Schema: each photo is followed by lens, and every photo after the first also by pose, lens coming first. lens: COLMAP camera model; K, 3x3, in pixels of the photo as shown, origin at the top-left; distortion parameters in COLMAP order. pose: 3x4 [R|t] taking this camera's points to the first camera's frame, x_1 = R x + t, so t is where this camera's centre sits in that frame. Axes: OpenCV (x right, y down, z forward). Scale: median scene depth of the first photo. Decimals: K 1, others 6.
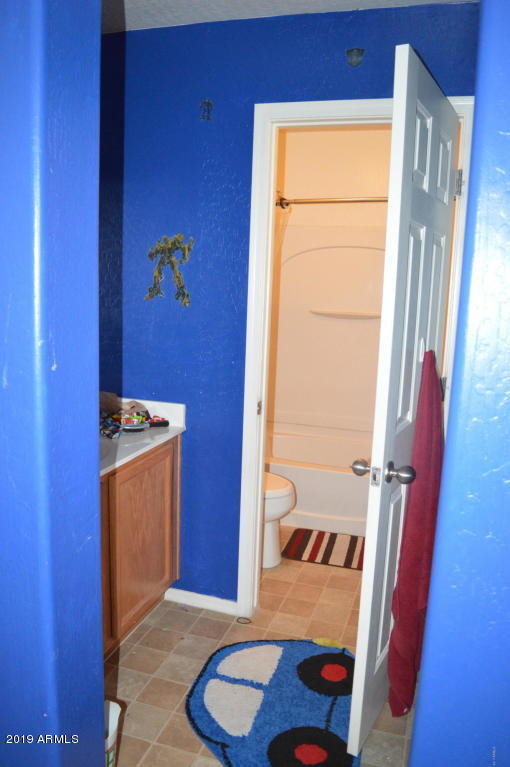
lens RADIAL K [[609.8, 0, 252.9], [0, 609.8, 385.2], [0, 0, 1]] dist [-0.094400, 0.025700]
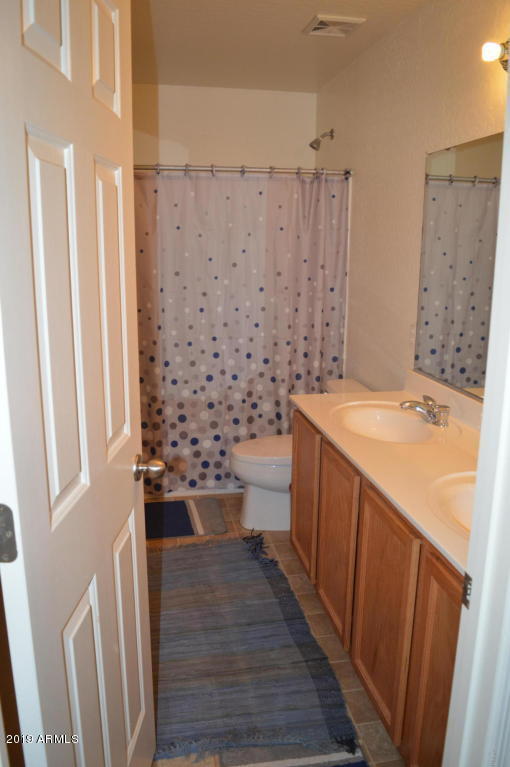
lens RADIAL K [[609.8, 0, 252.9], [0, 609.8, 385.2], [0, 0, 1]] dist [-0.094400, 0.025700]
pose [[0.922717, -0.110311, 0.369357, 0.143166], [0.089673, 0.993319, 0.072642, -0.045781], [-0.374902, -0.033906, 0.926444, 0.281990]]
